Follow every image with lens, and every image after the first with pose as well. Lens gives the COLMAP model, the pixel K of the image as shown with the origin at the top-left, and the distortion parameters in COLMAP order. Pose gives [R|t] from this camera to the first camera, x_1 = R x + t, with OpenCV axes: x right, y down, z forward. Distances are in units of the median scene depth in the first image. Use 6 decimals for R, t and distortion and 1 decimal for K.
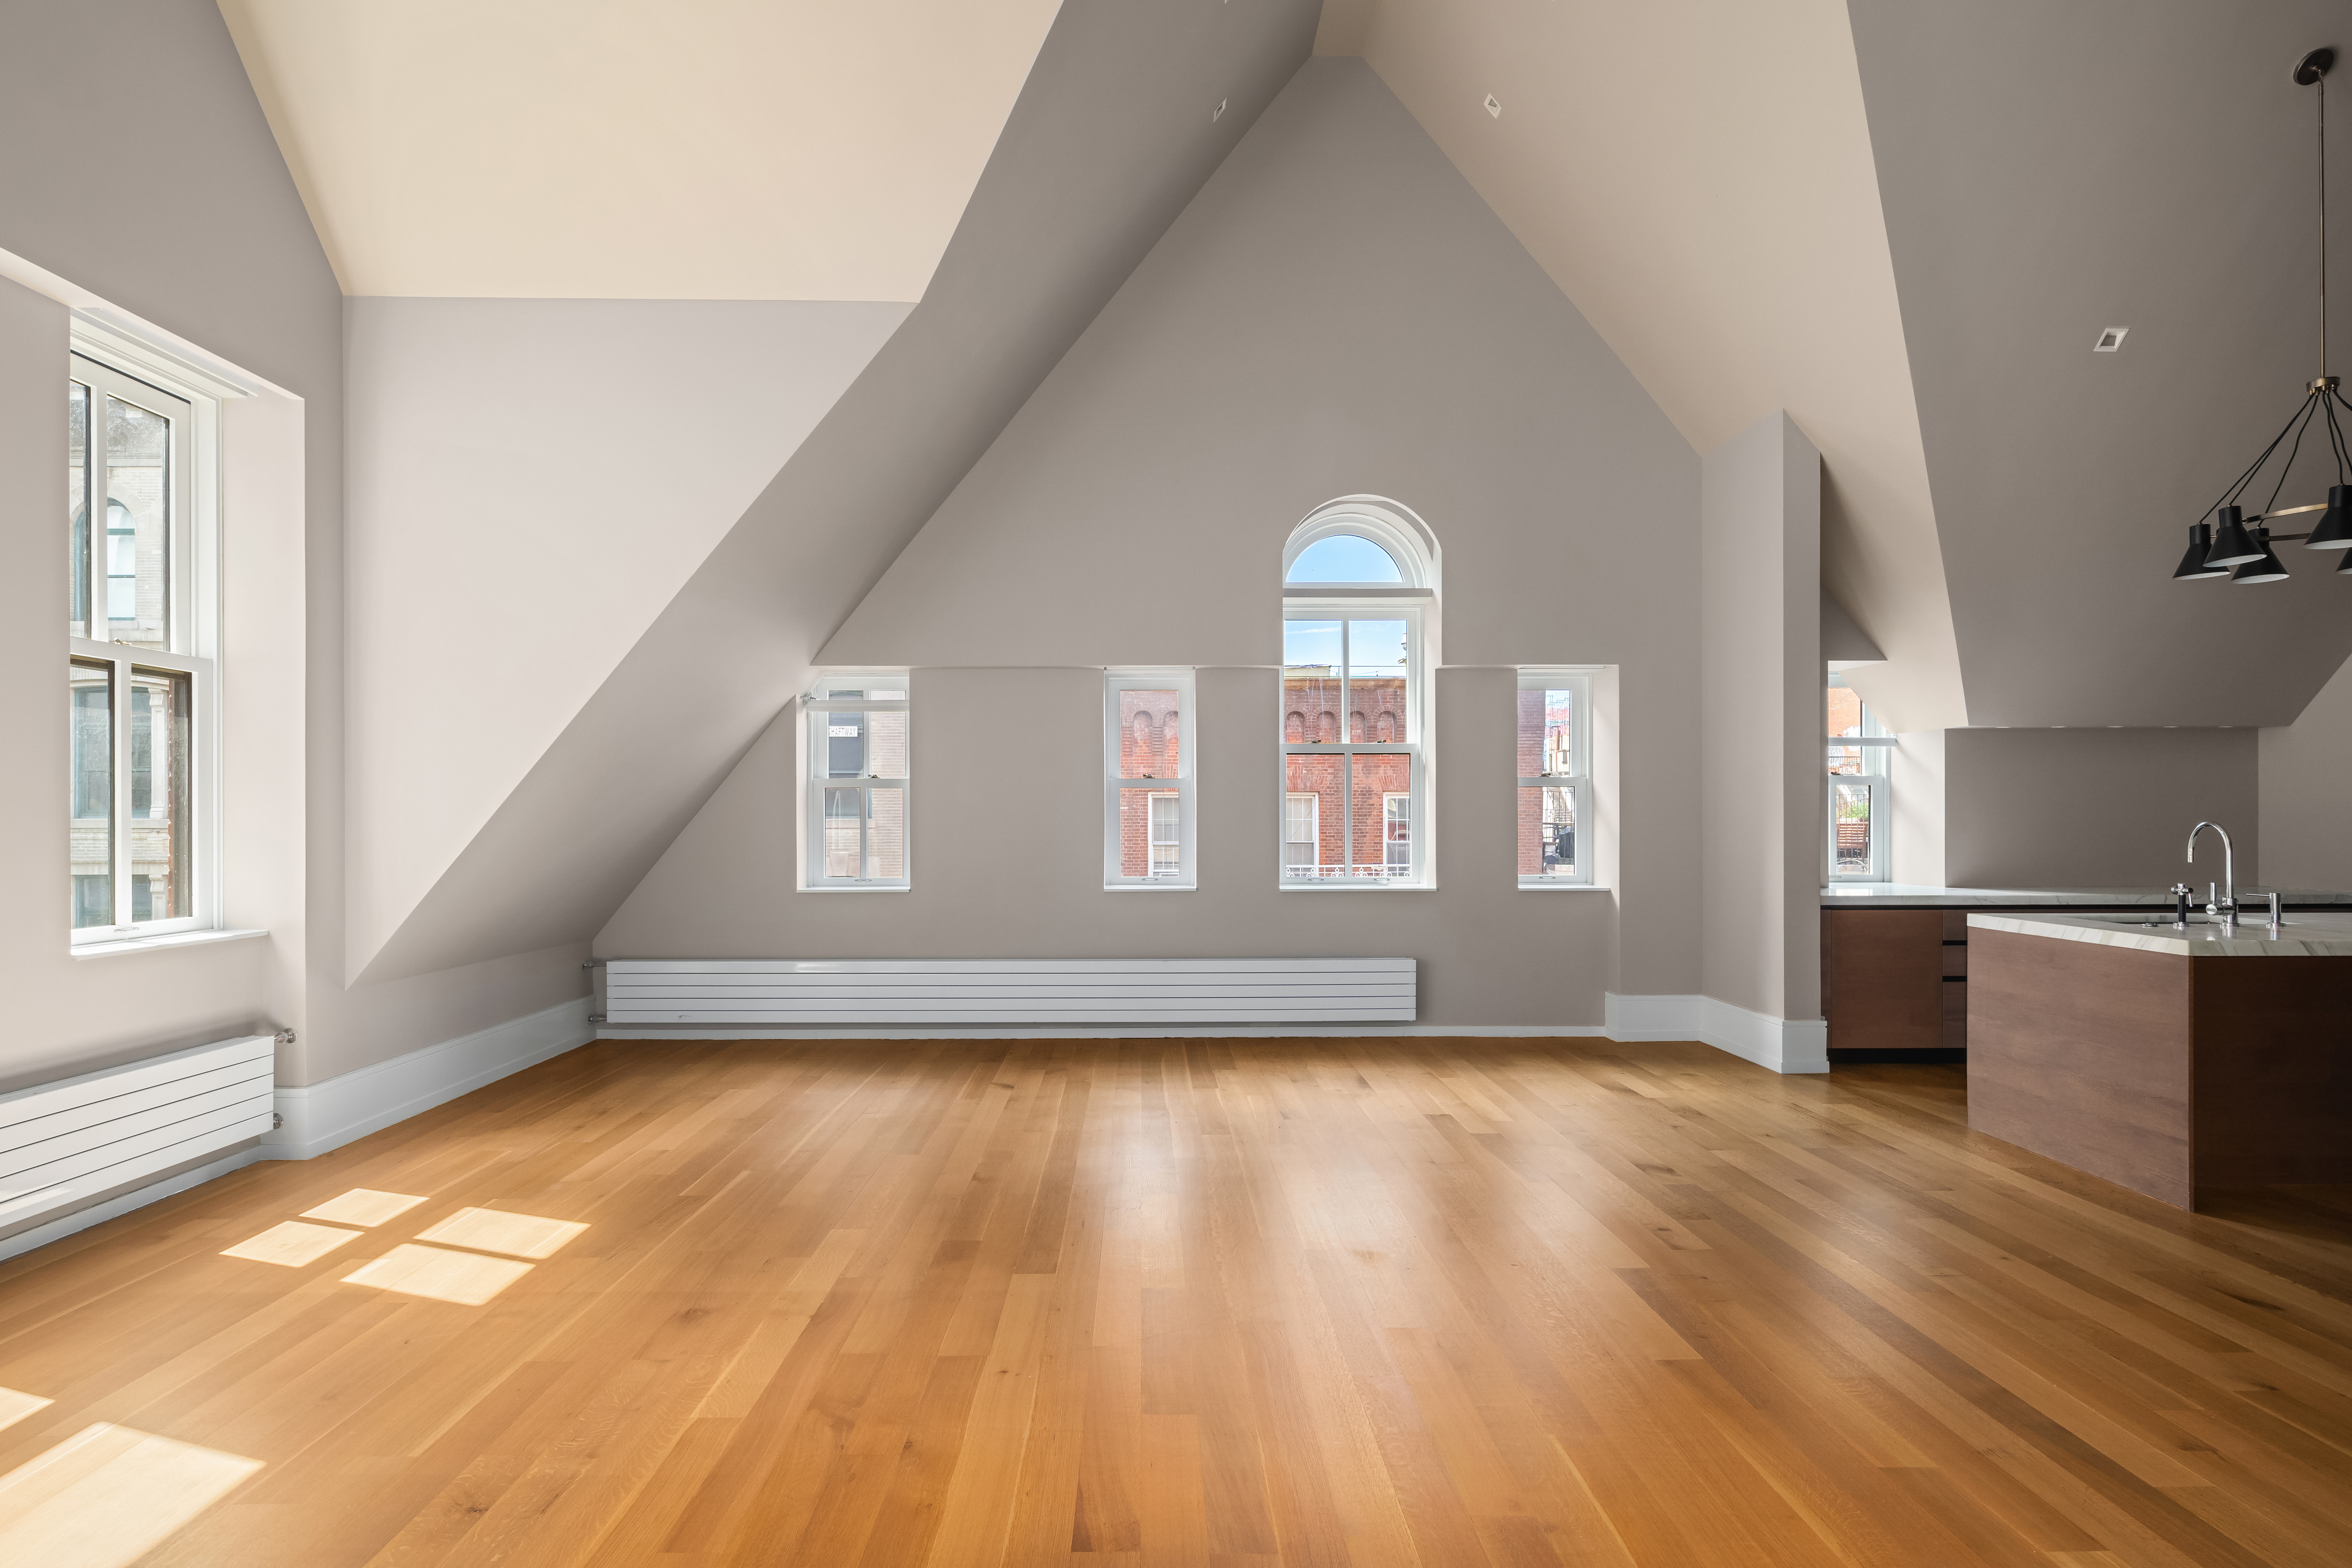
lens RADIAL K [[1153.5, 0, 1151.3], [0, 1153.5, 825.7], [0, 0, 1]] dist [0.005487, -0.002513]
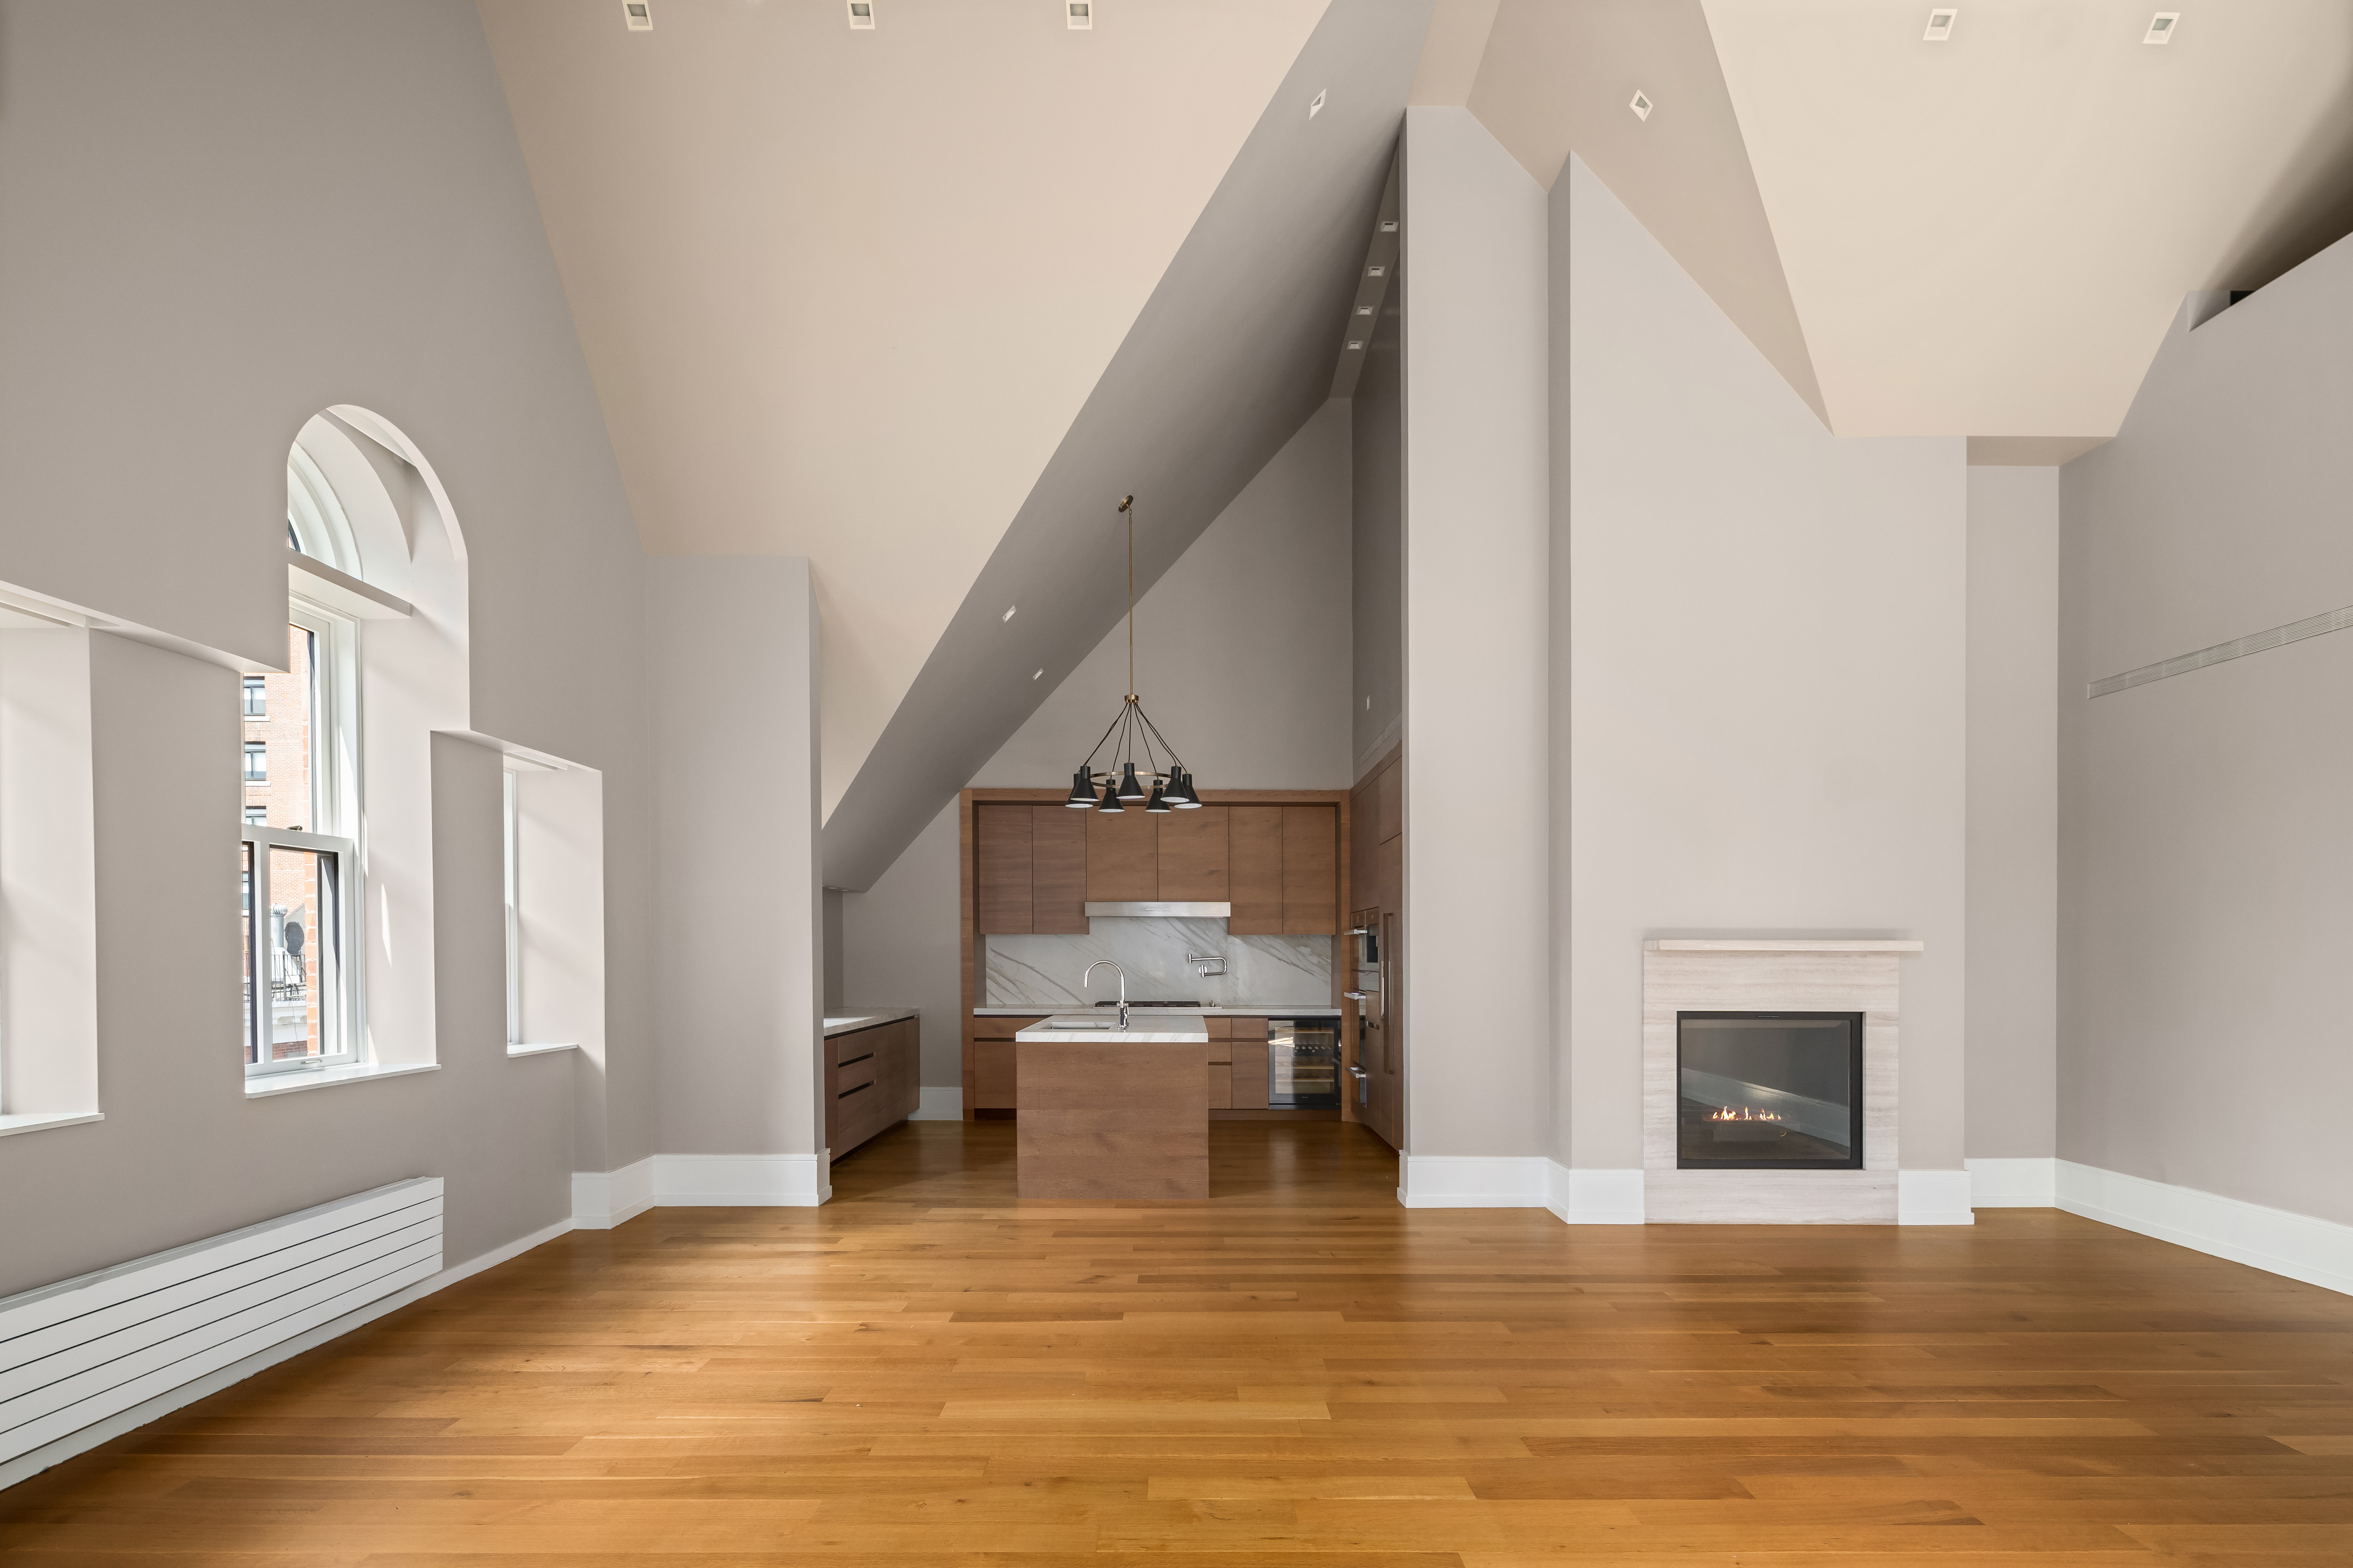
lens RADIAL K [[1154.0, 0, 1179.8], [0, 1154.0, 993.0], [0, 0, 1]] dist [0.005487, -0.002513]
pose [[0.003241, -0.031541, 0.999497, -0.427808], [0.007046, 0.999478, 0.031517, -0.005601], [-0.999970, 0.006940, 0.003461, 0.598536]]
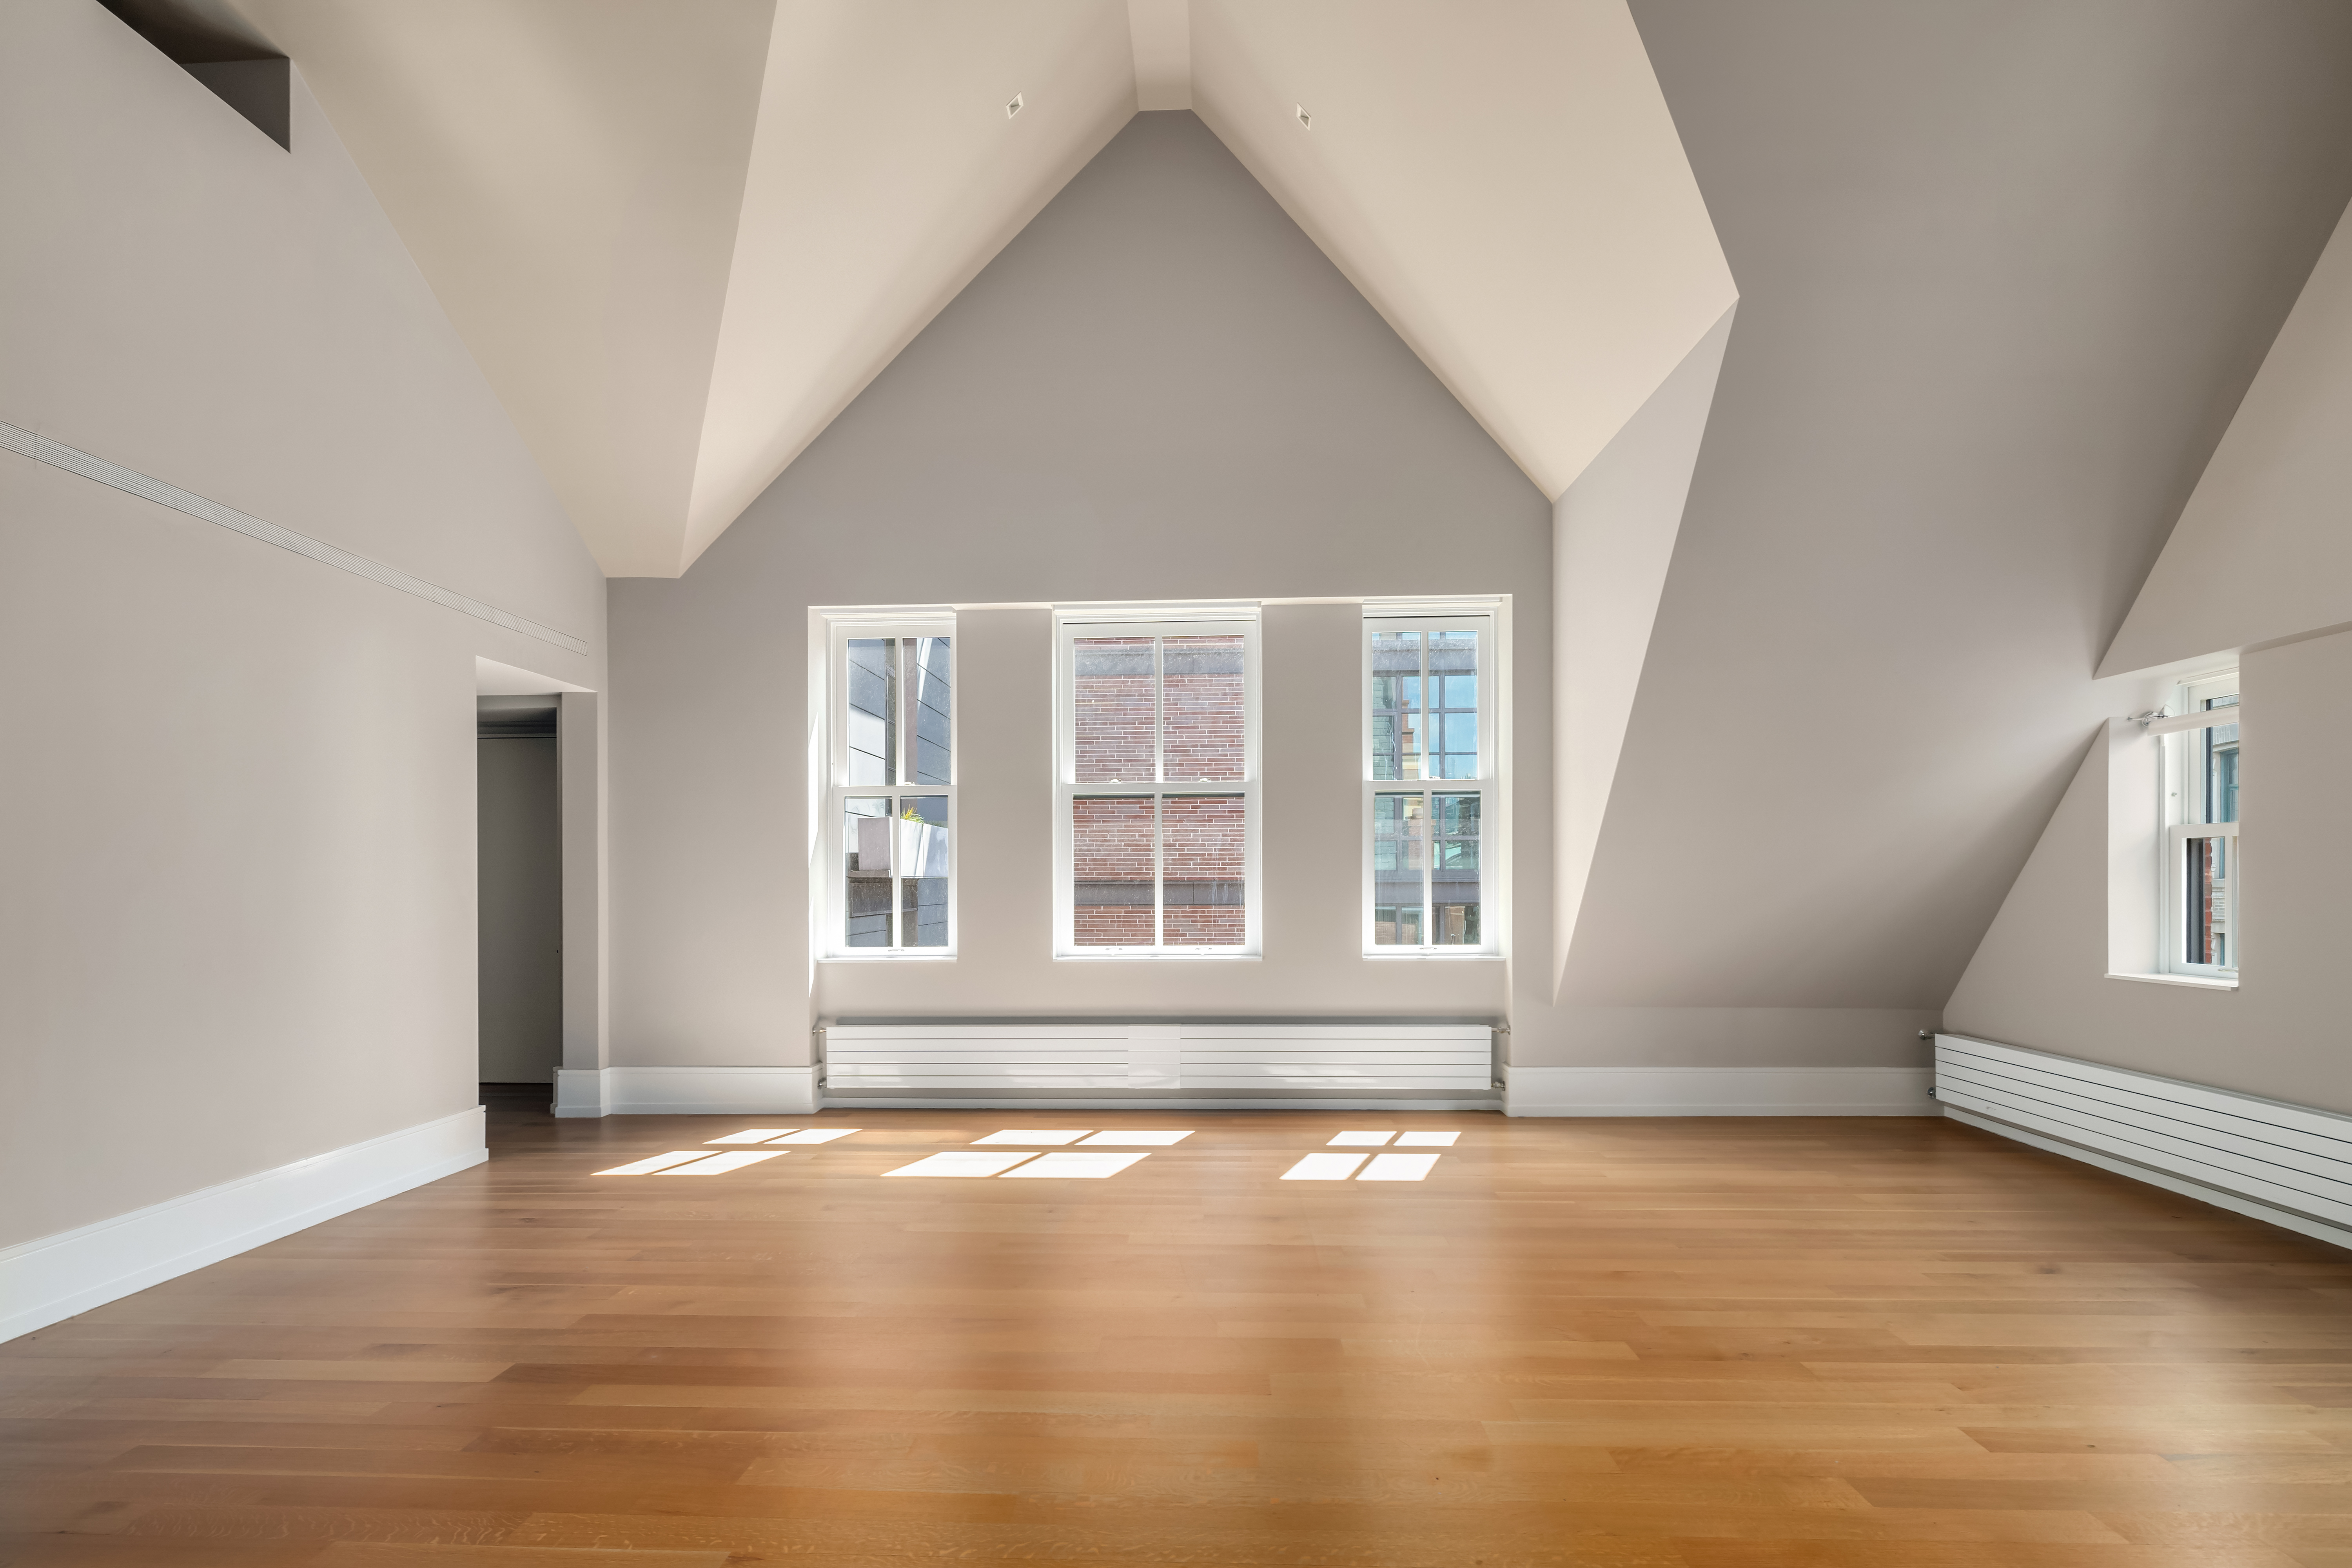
lens RADIAL K [[1153.5, 0, 1179.5], [0, 1153.5, 905.1], [0, 0, 1]] dist [0.005487, -0.002513]
pose [[-0.047386, 0.020532, -0.998666, 0.506896], [-0.002002, 0.999785, 0.020650, -0.005177], [0.998875, 0.002978, -0.047335, 0.443259]]
